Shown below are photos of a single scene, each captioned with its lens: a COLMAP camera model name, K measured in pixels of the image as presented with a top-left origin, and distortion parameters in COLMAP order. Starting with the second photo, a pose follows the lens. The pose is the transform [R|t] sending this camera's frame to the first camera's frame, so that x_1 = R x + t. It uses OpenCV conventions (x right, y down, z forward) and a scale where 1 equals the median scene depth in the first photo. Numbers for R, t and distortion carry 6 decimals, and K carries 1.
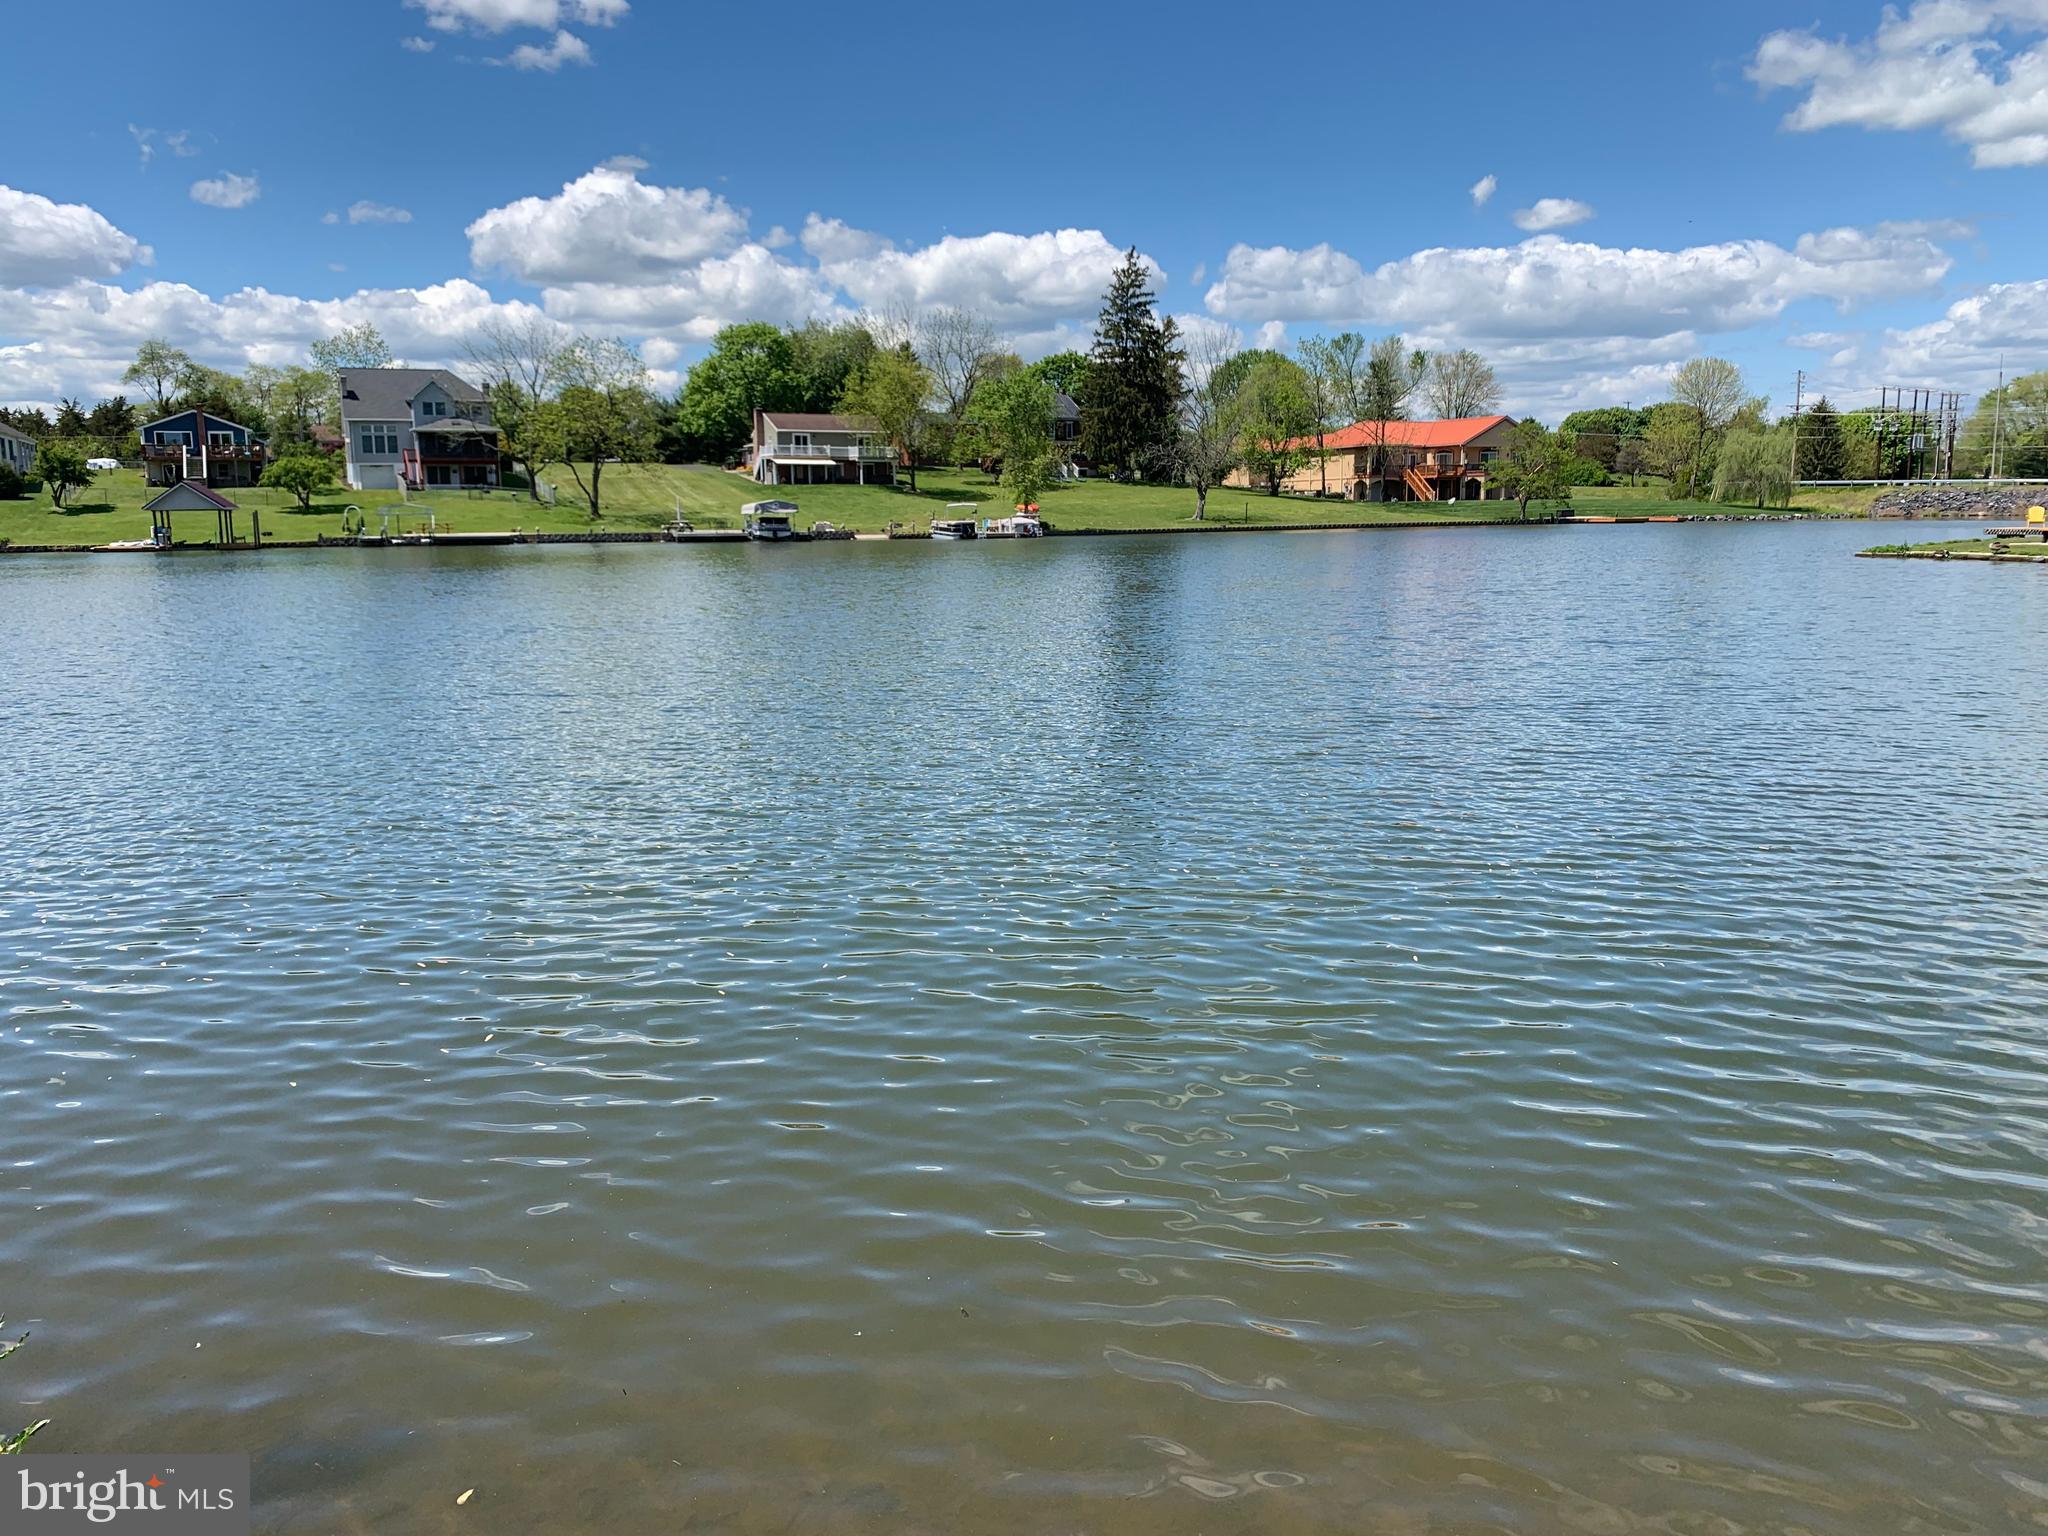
lens RADIAL K [[1685.2, 0, 1007.4], [0, 1685.2, 758.3], [0, 0, 1]] dist [0.061307, 0.005500]
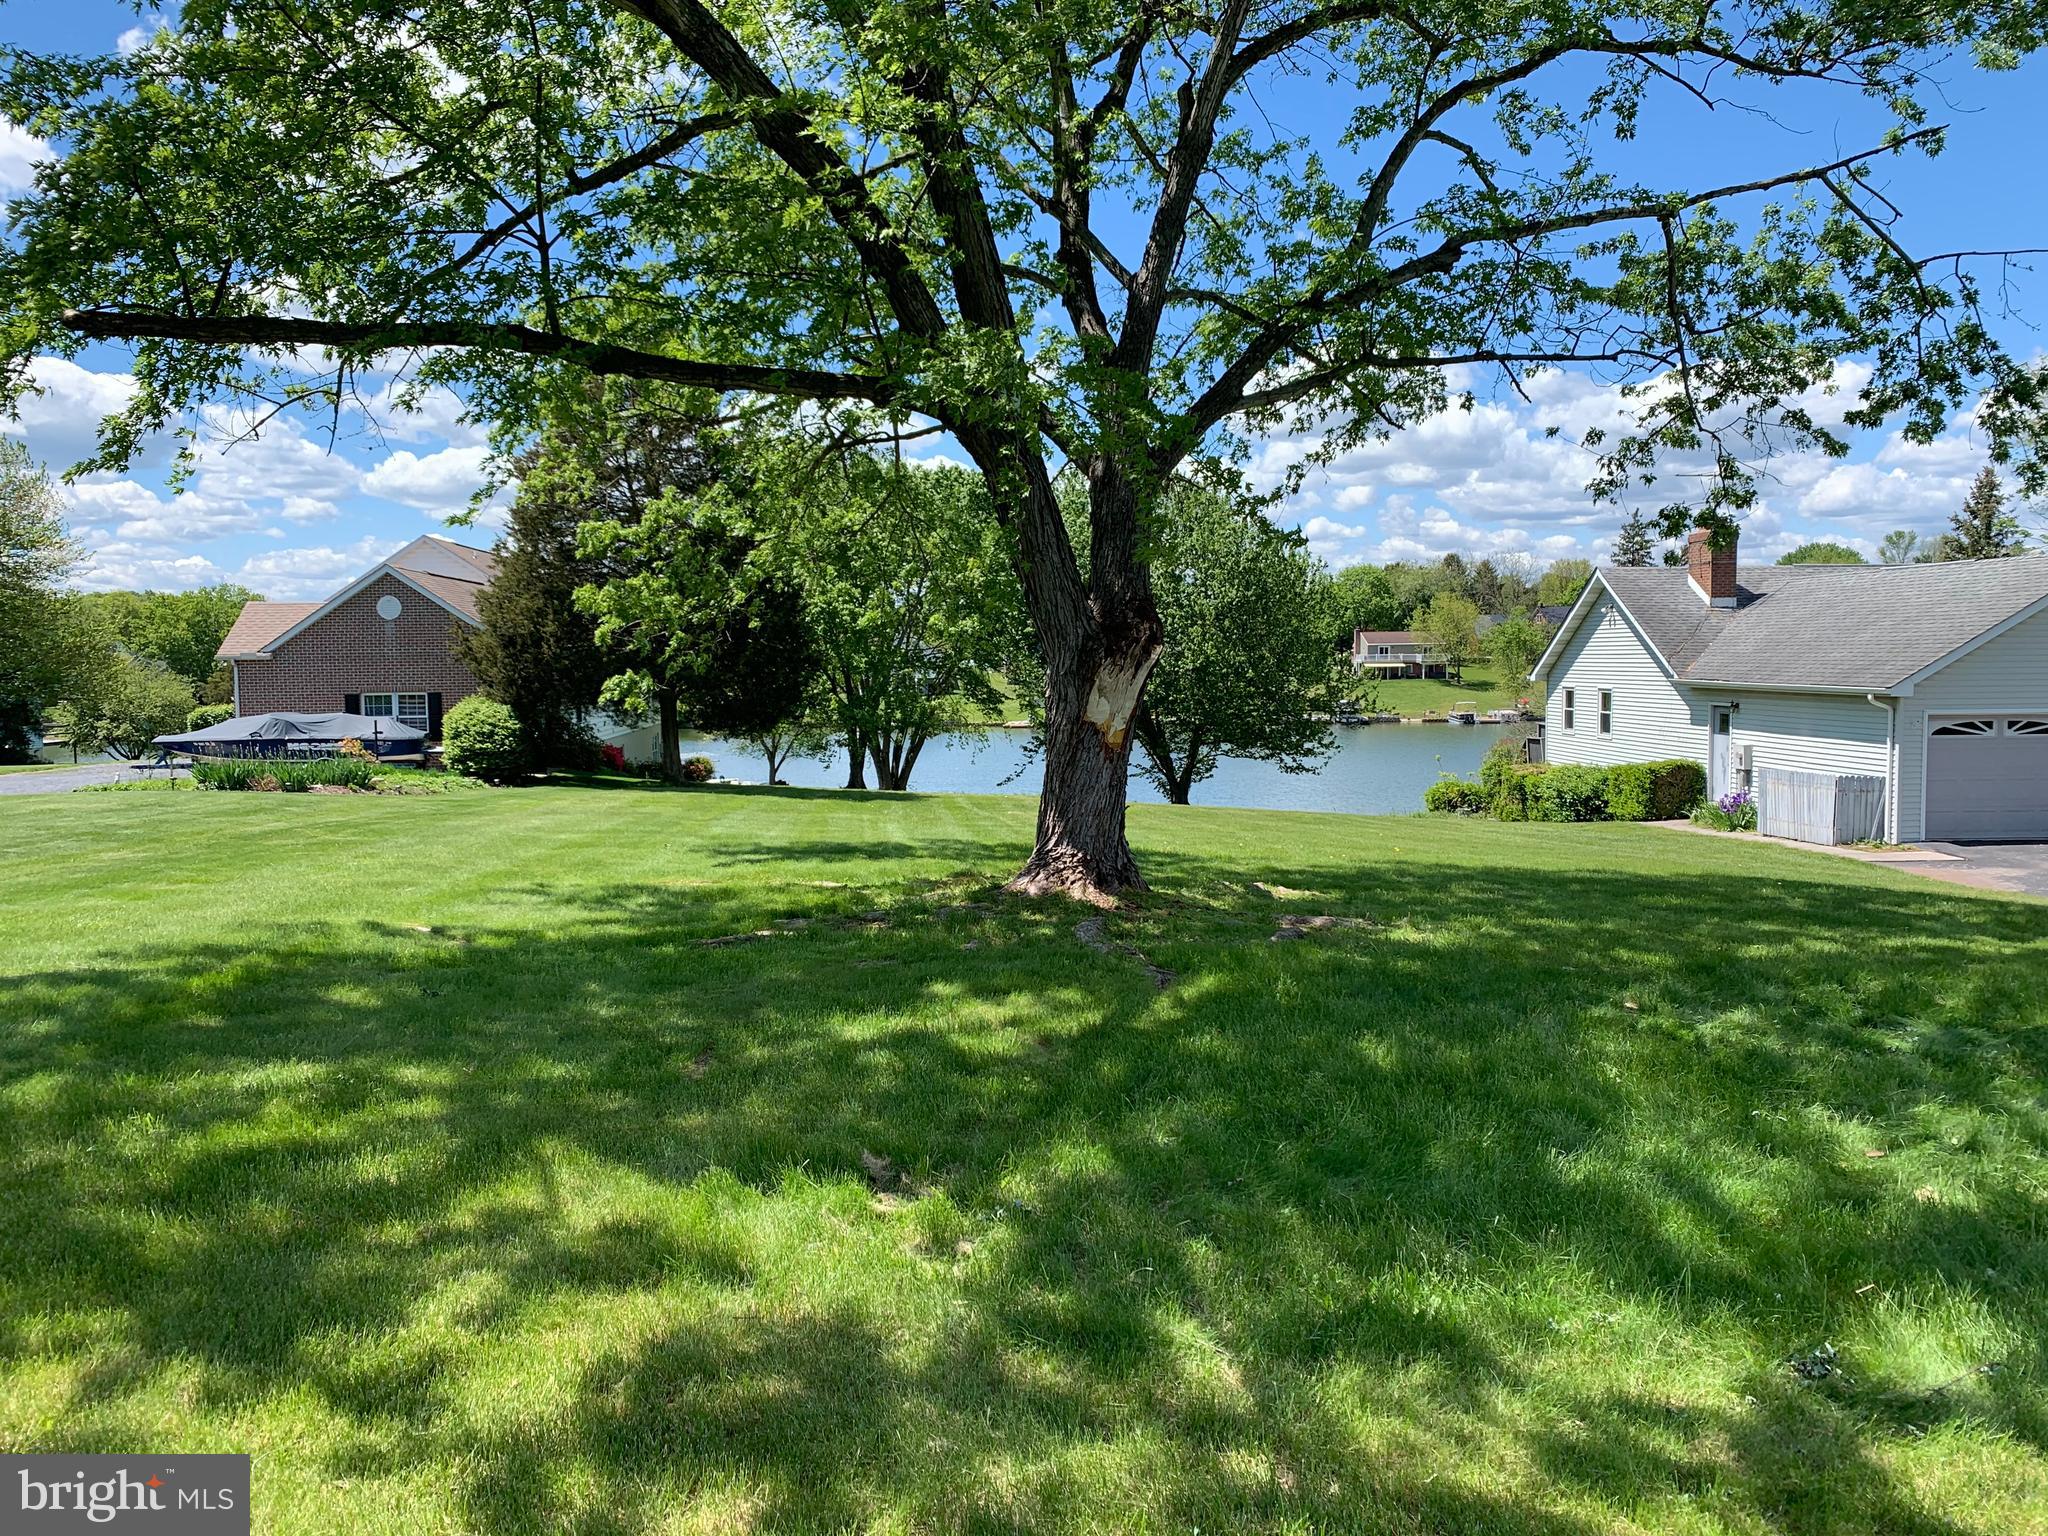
lens RADIAL K [[1685.2, 0, 1021.6], [0, 1685.2, 759.1], [0, 0, 1]] dist [0.061307, 0.005500]
pose [[0.930795, 0.027587, -0.364498, 0.176973], [-0.055779, 0.996190, -0.067042, 0.040315], [0.361260, 0.082733, 0.928788, -0.705215]]
